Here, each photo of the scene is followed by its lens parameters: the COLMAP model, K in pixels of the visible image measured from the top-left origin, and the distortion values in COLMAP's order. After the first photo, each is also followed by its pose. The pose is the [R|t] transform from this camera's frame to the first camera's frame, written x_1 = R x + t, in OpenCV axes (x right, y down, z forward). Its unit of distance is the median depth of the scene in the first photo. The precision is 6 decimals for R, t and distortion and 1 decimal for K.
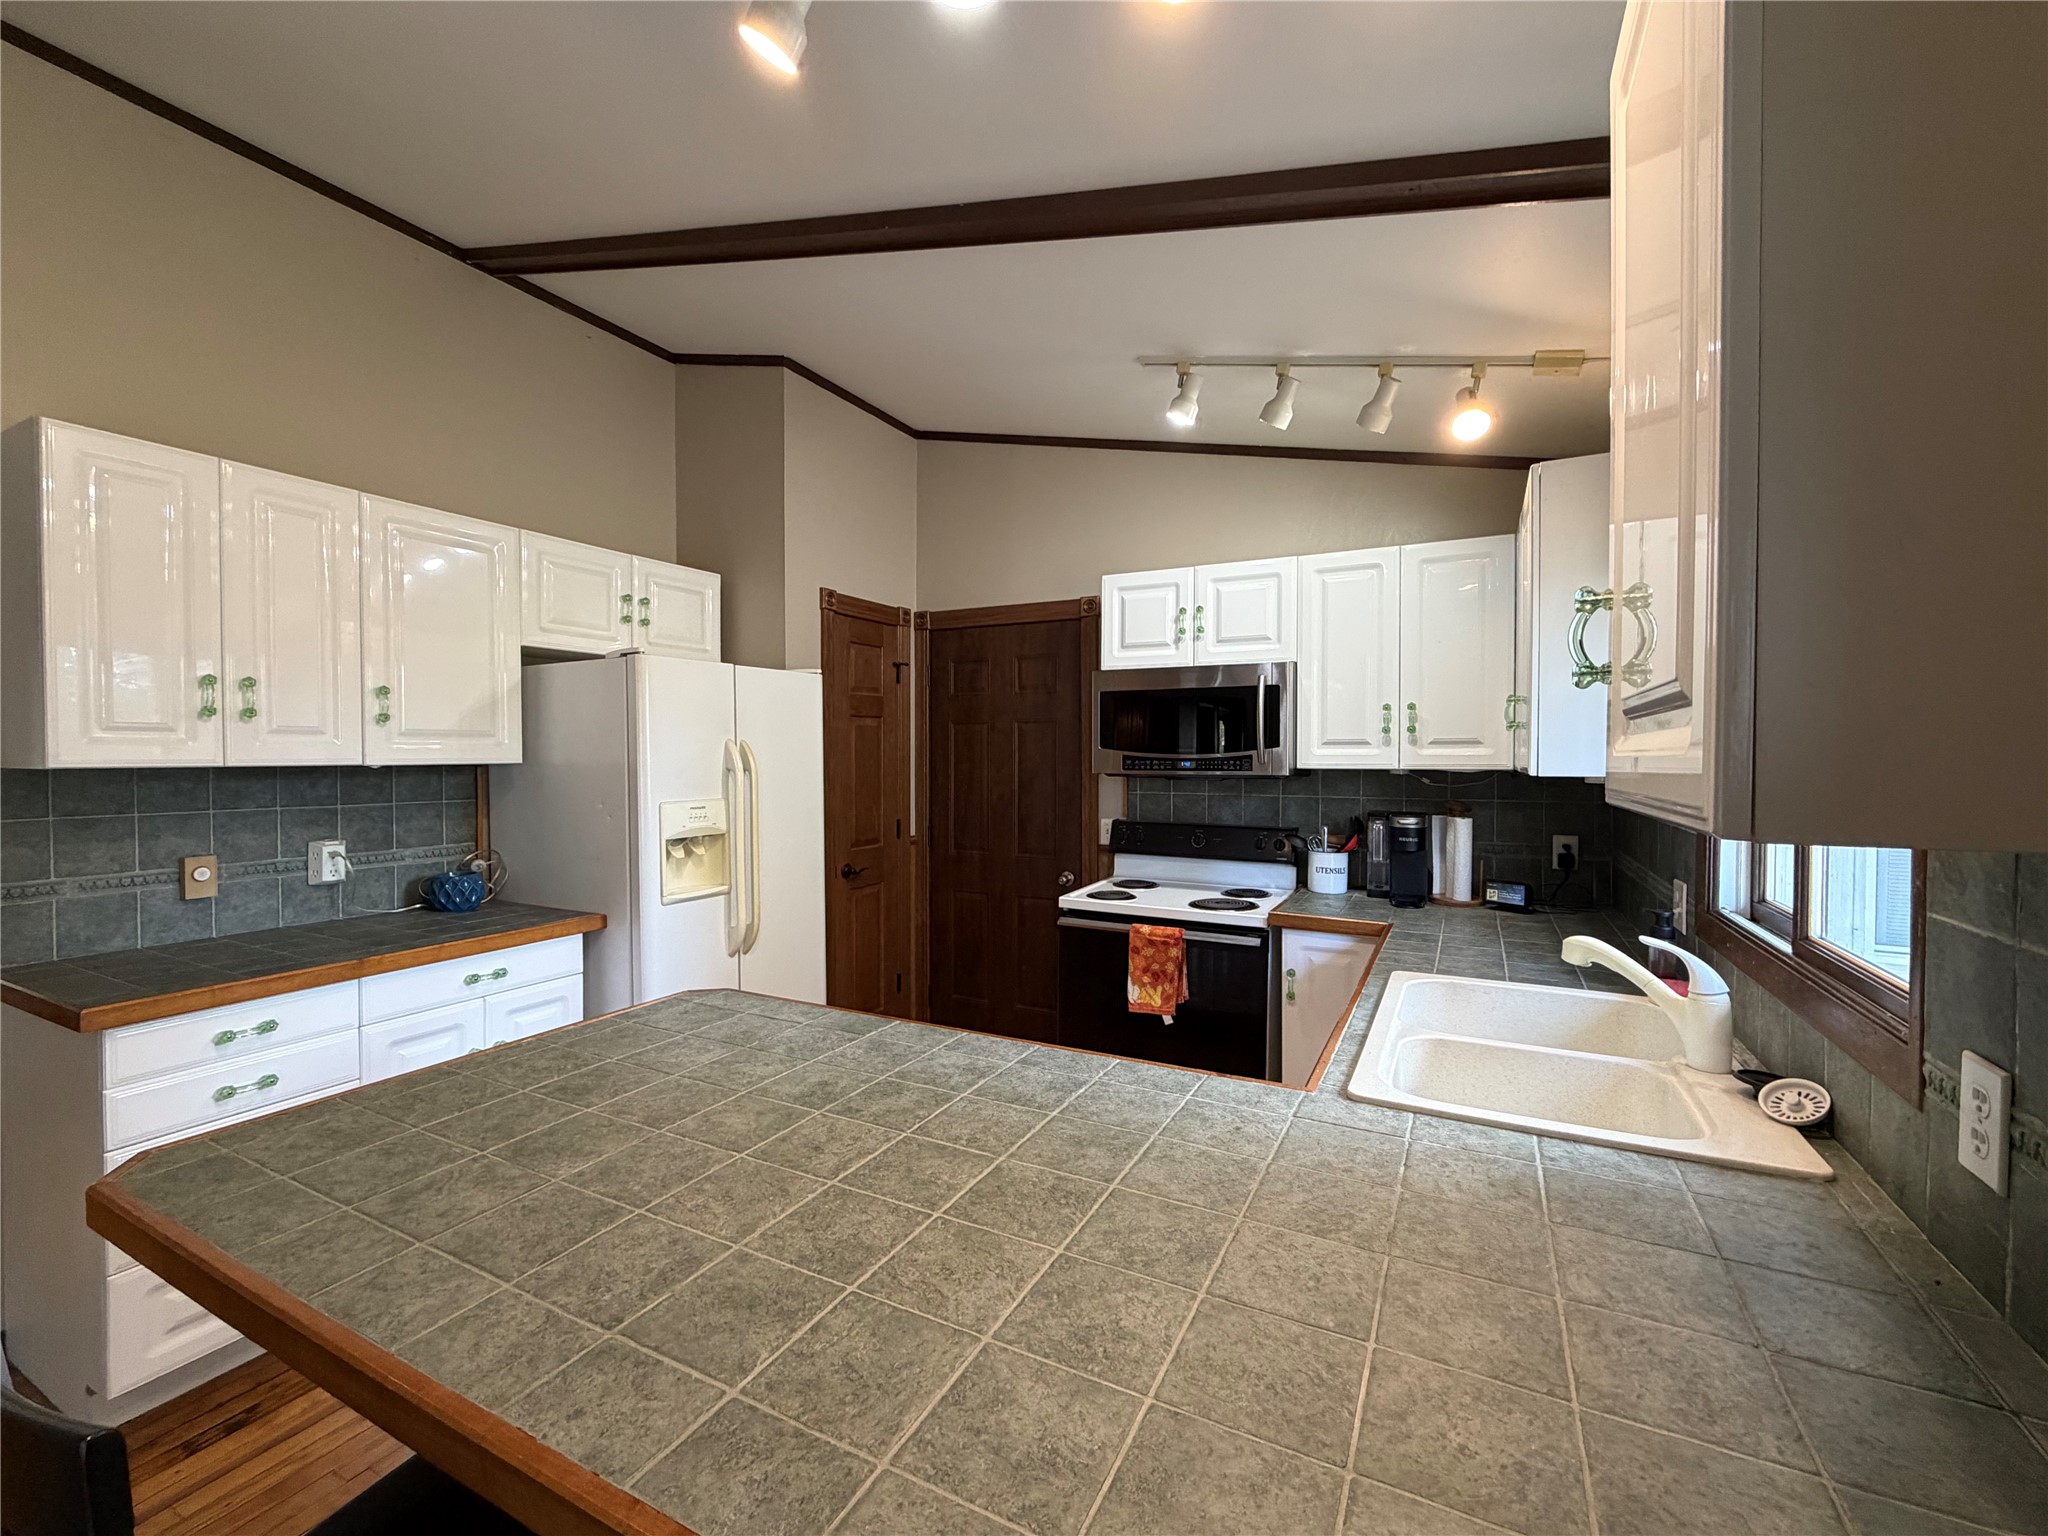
lens RADIAL K [[867.0, 0, 1020.8], [0, 867.0, 764.8], [0, 0, 1]] dist [-0.000149, -0.000352]
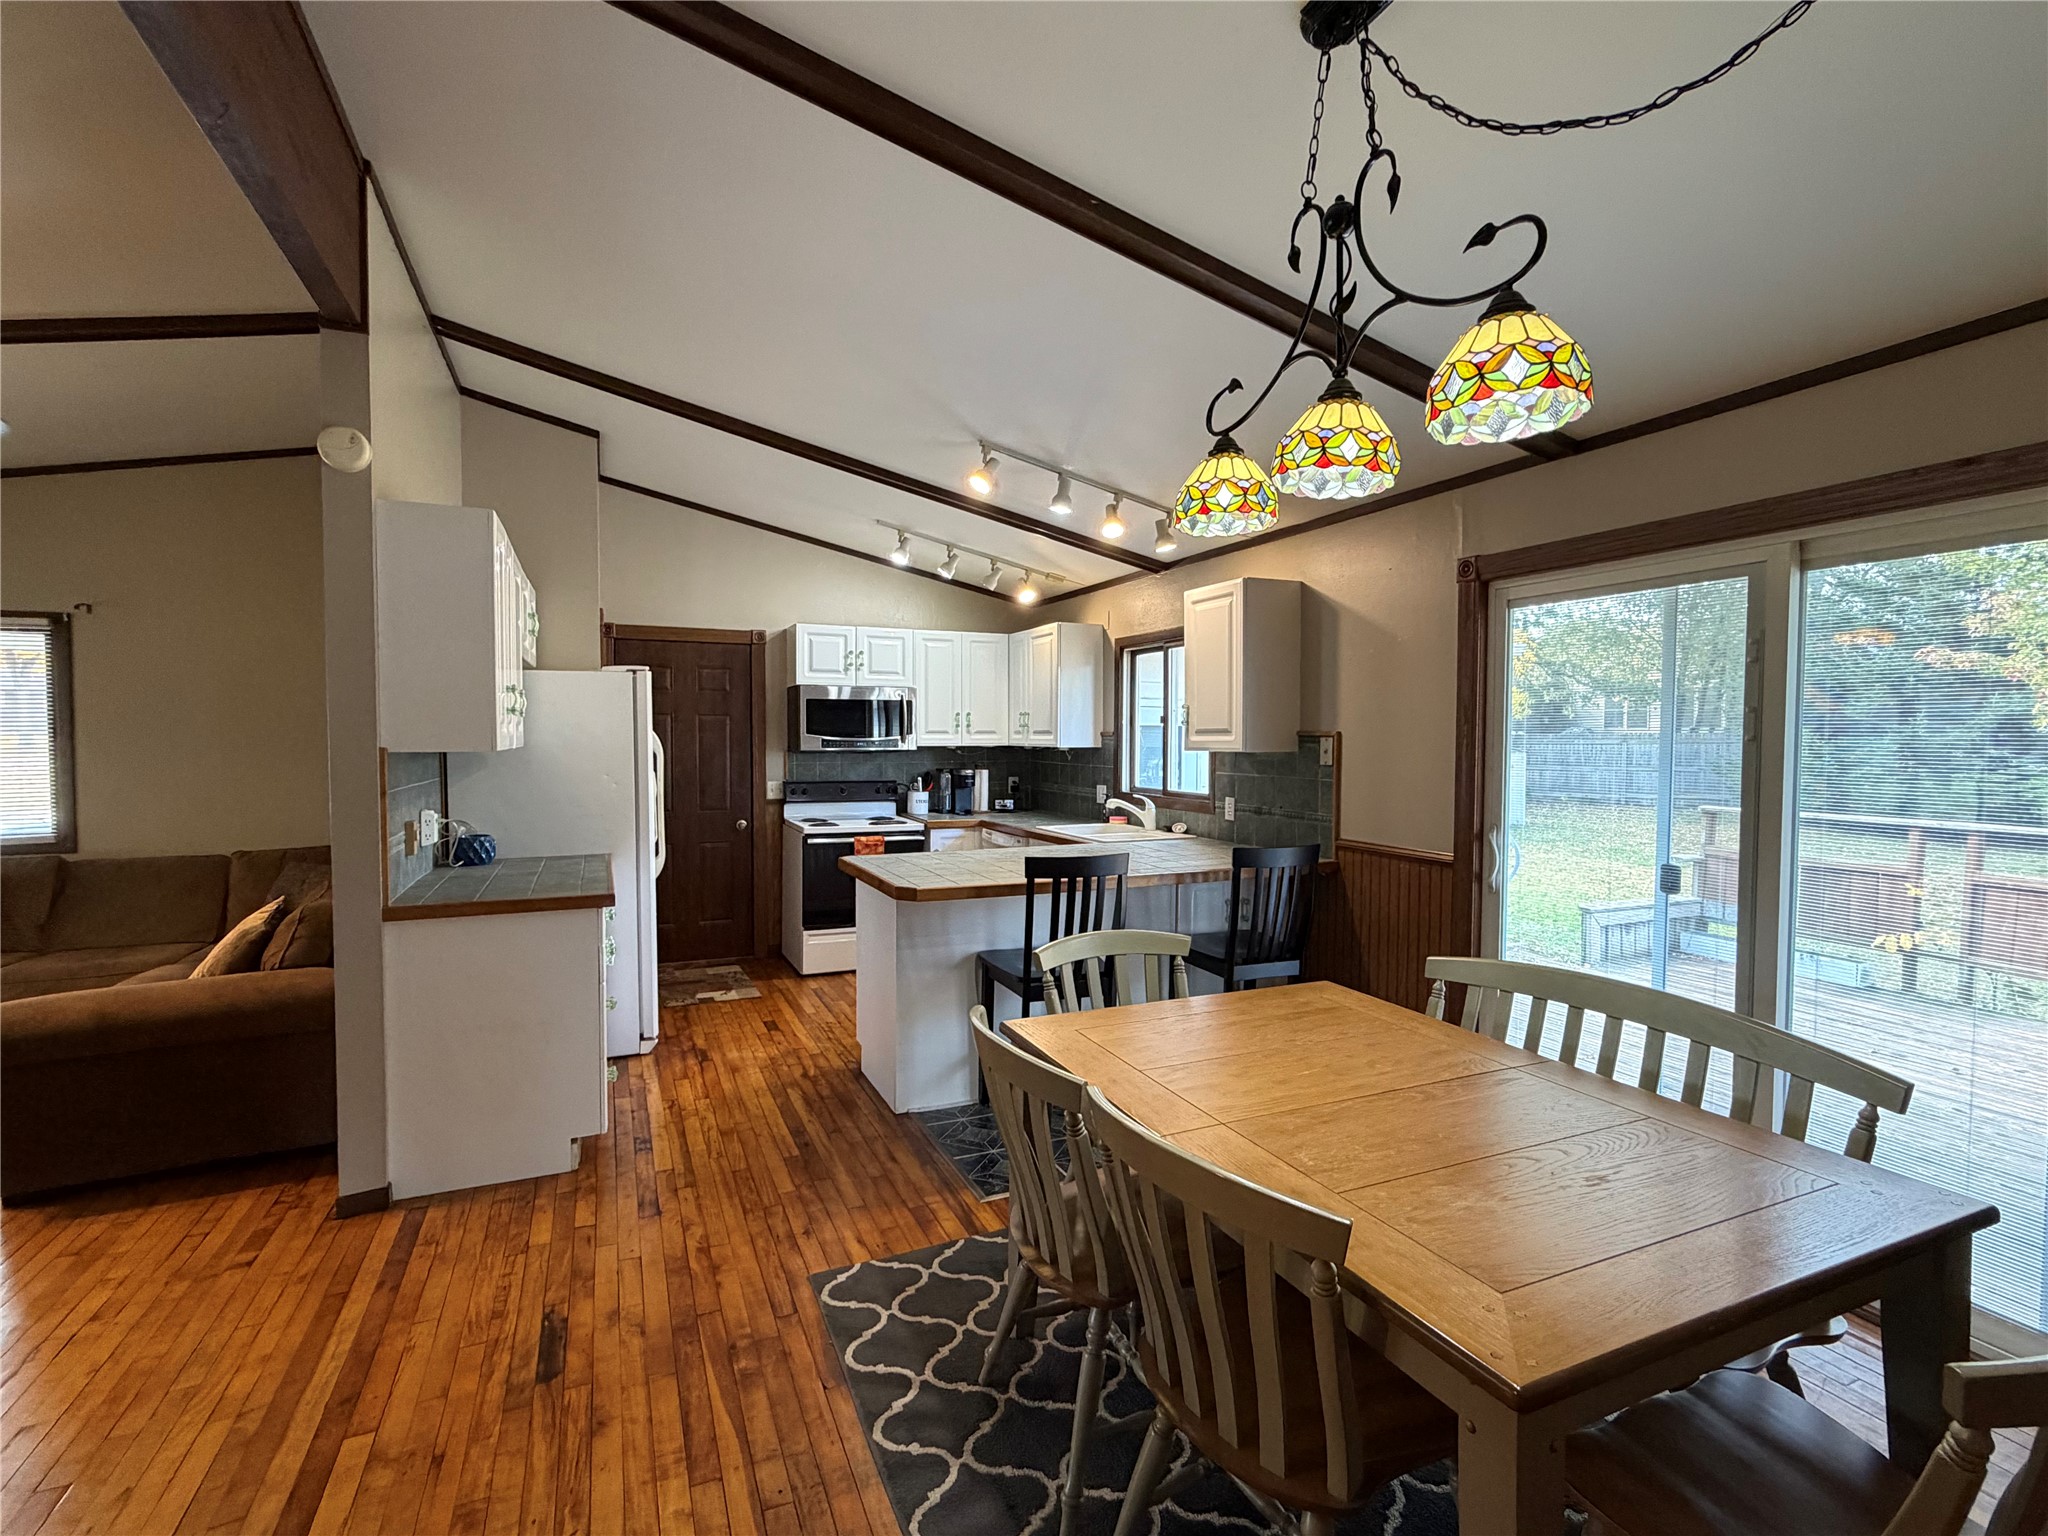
lens RADIAL K [[949.4, 0, 1017.5], [0, 949.4, 772.7], [0, 0, 1]] dist [-0.001971, 0.000464]
pose [[0.619619, -0.030956, 0.784292, -1.164919], [0.007197, 0.999404, 0.033760, -0.006048], [-0.784870, -0.015273, 0.619473, -0.432945]]
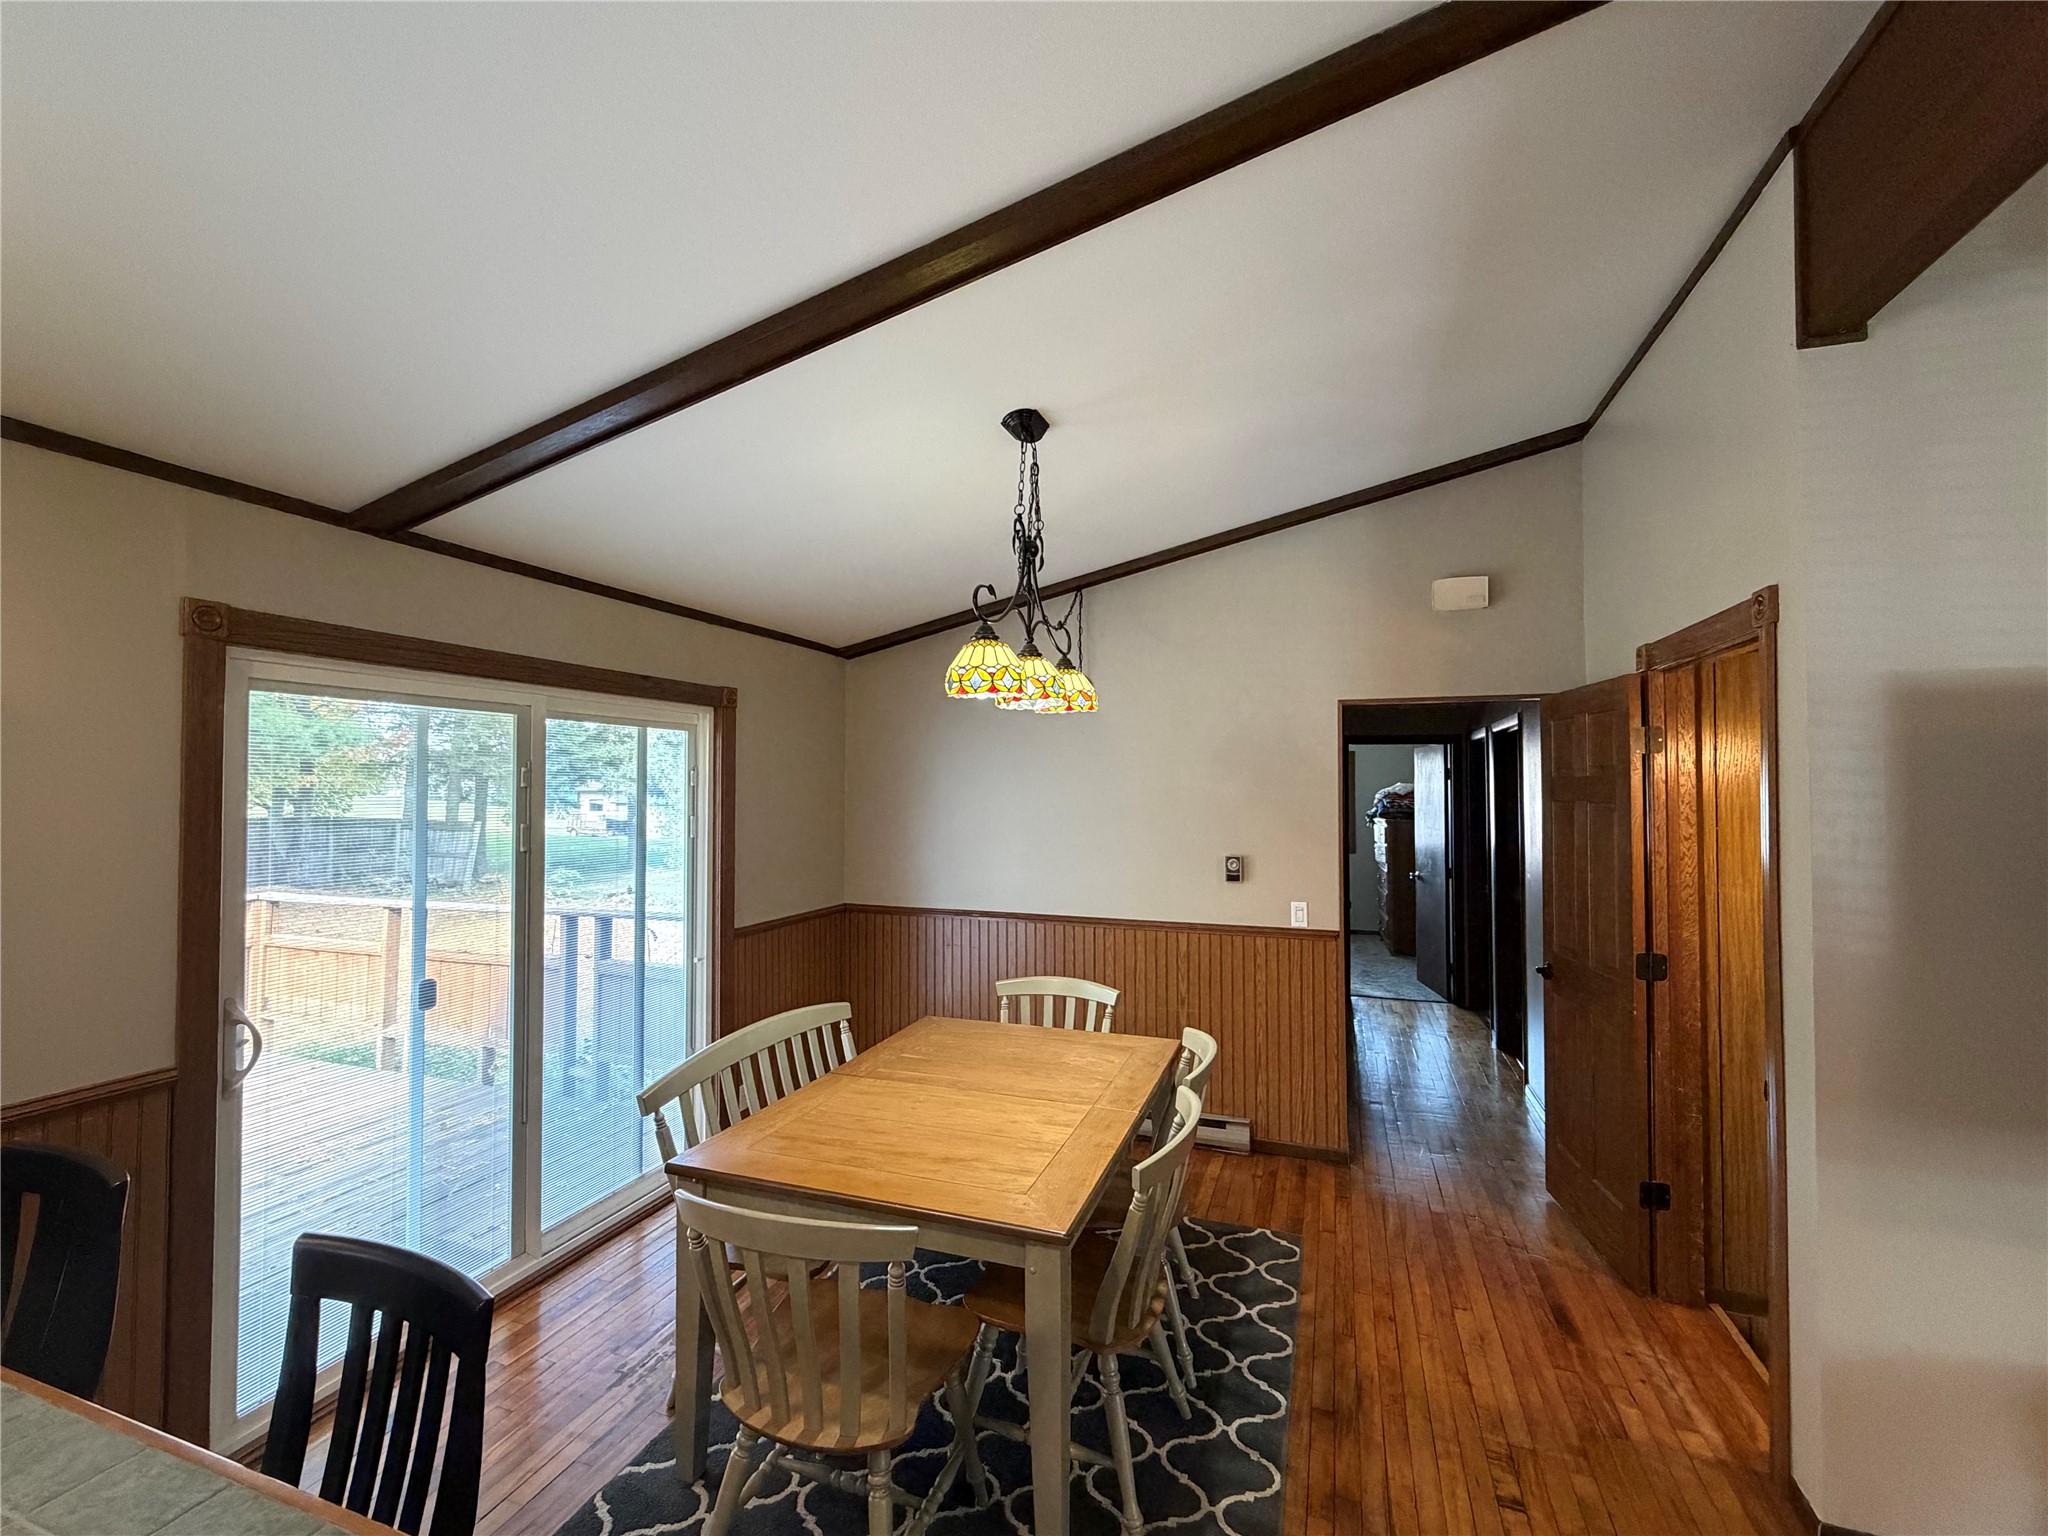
lens RADIAL K [[842.1, 0, 1024.8], [0, 842.1, 775.2], [0, 0, 1]] dist [-0.004076, -0.000242]
pose [[-0.988902, -0.012439, -0.148047, -0.457096], [-0.011999, 0.999921, -0.003862, -0.090661], [0.148084, -0.002043, -0.988973, 0.607617]]
